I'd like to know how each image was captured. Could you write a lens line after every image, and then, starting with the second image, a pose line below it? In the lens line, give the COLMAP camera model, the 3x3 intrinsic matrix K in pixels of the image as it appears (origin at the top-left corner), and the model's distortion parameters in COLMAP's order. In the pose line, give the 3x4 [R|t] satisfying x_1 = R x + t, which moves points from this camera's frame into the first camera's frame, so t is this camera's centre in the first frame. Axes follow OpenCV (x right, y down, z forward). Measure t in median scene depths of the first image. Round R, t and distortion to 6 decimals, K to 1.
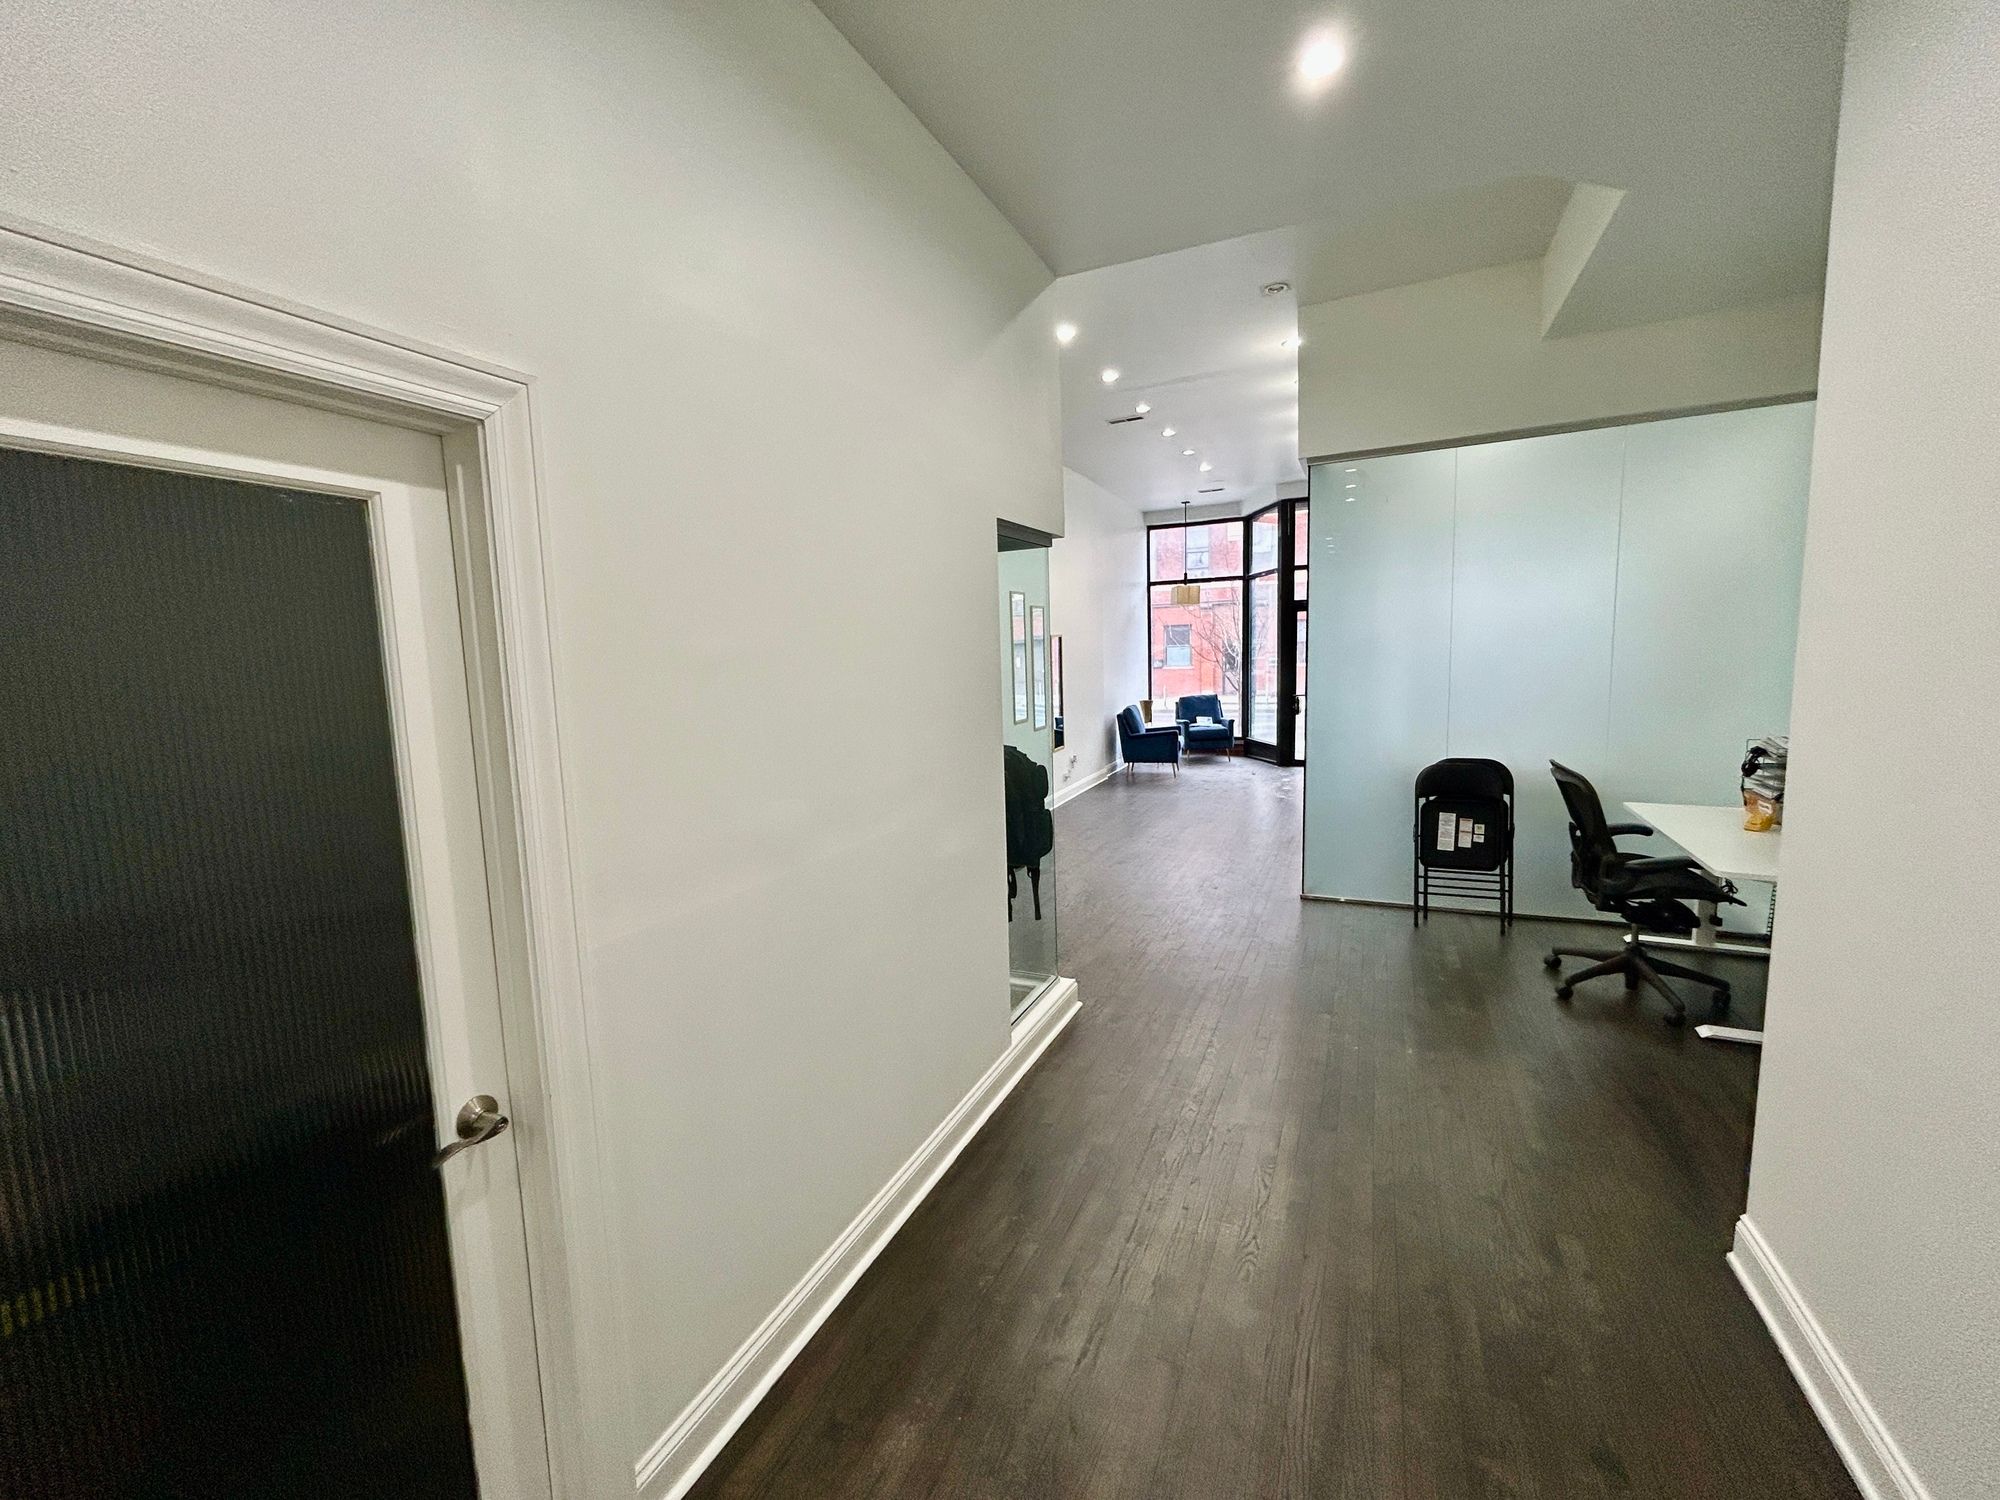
lens RADIAL K [[805.6, 0, 996.6], [0, 805.6, 756.8], [0, 0, 1]] dist [0.001300, 0.000715]
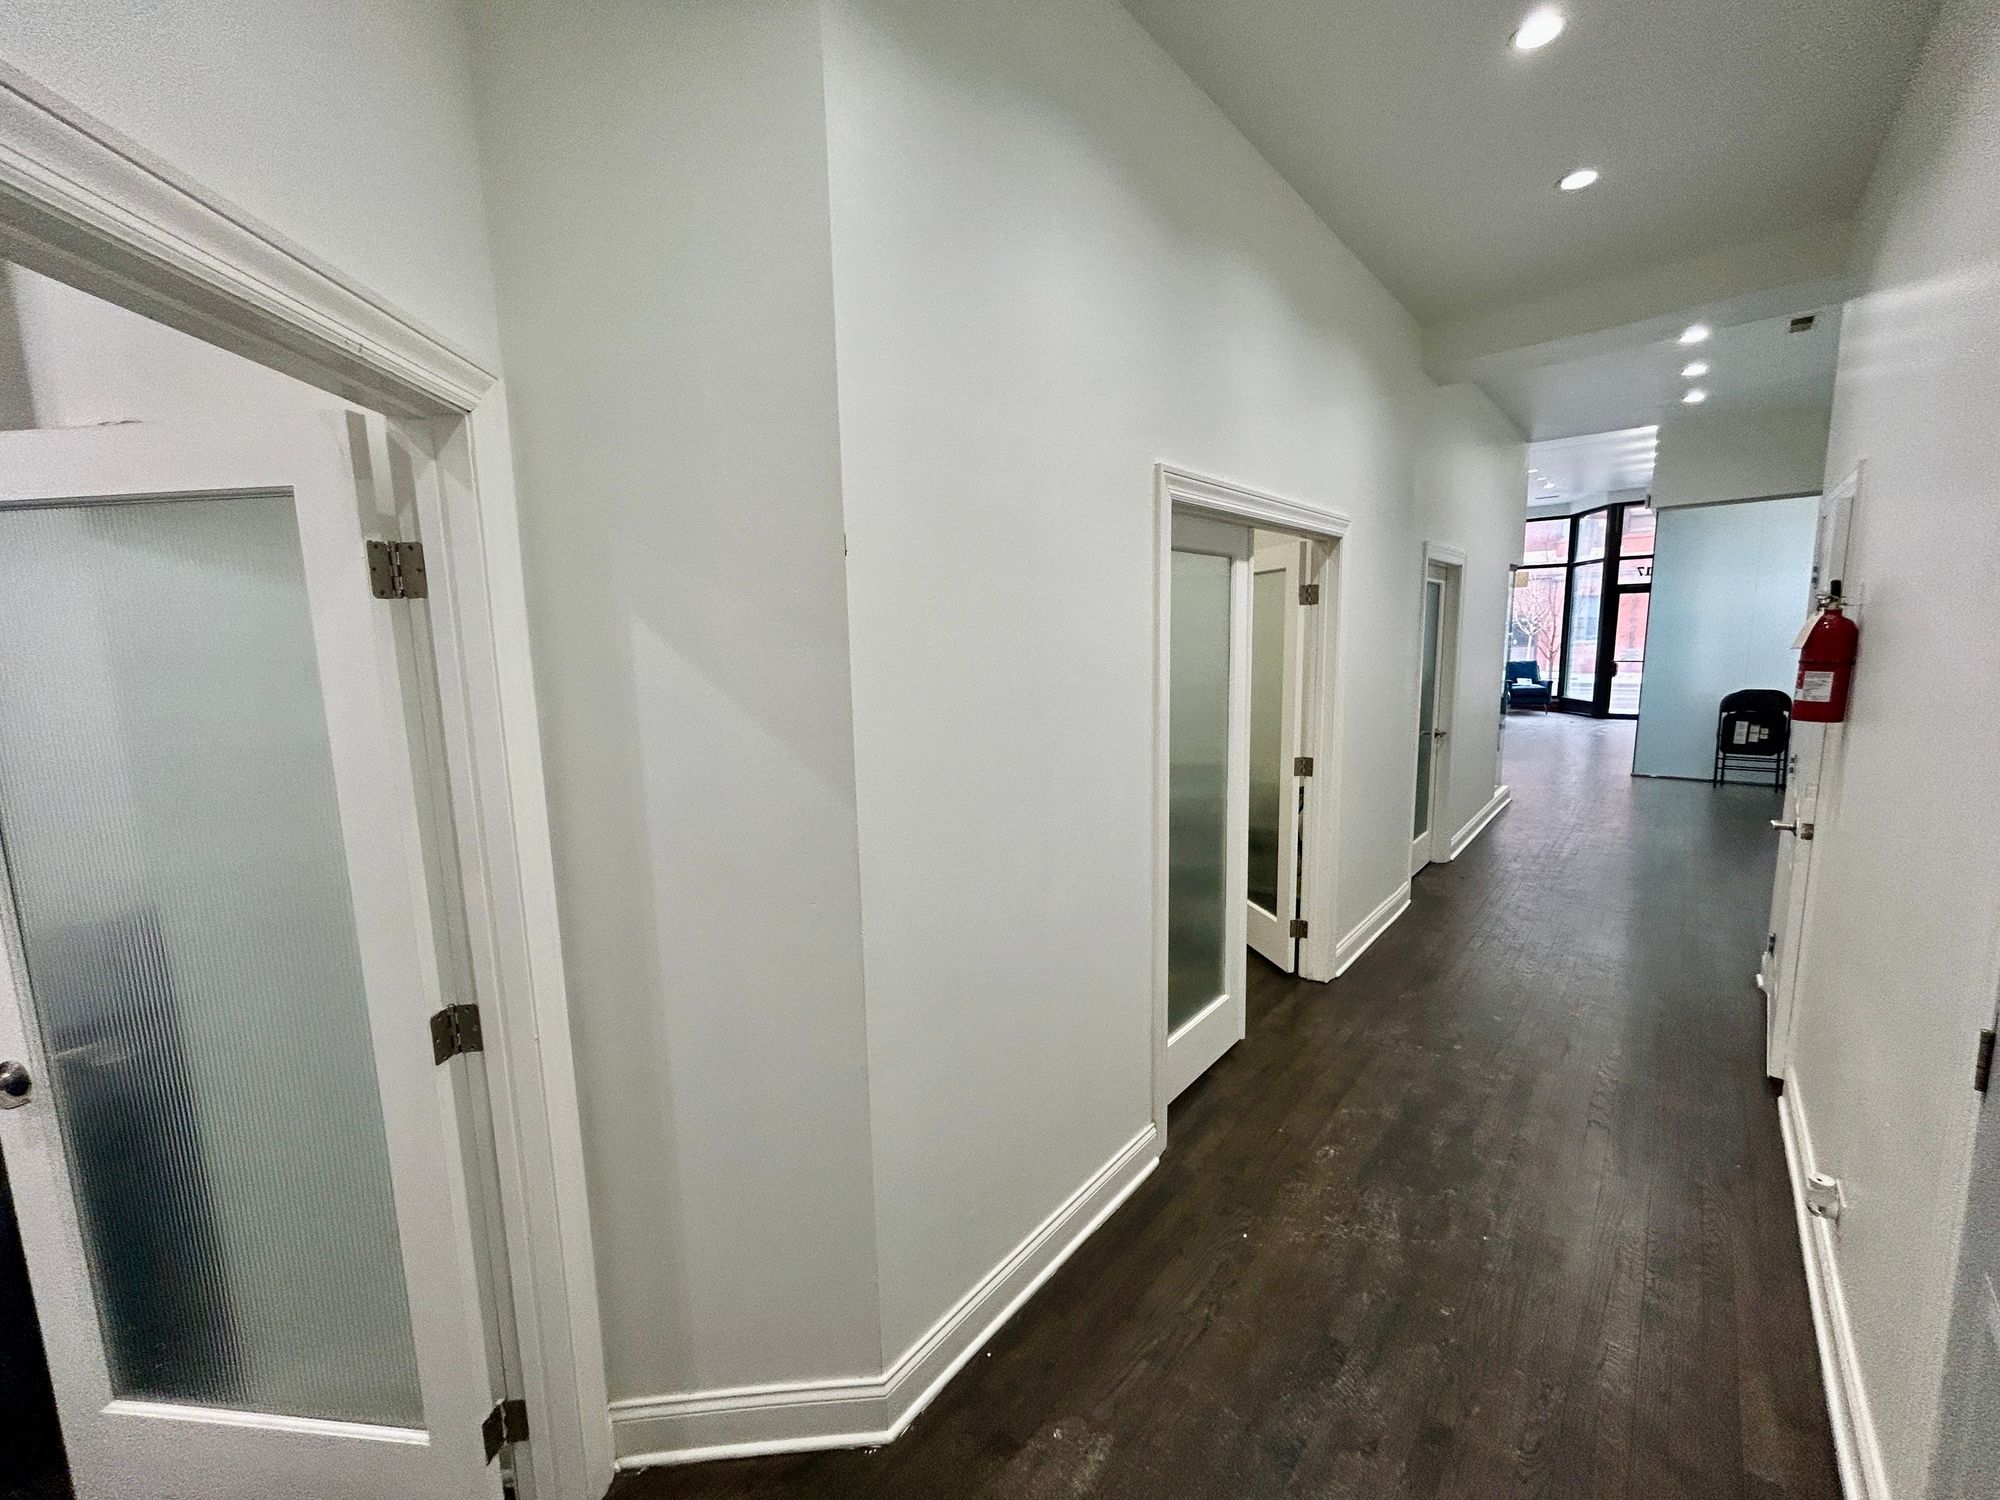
lens RADIAL K [[805.6, 0, 1007.8], [0, 805.6, 753.4], [0, 0, 1]] dist [0.001300, 0.000715]
pose [[0.967691, 0.049919, -0.247147, -0.218441], [-0.043349, 0.998549, 0.031957, 0.066642], [0.248384, -0.020211, 0.968451, -0.439594]]
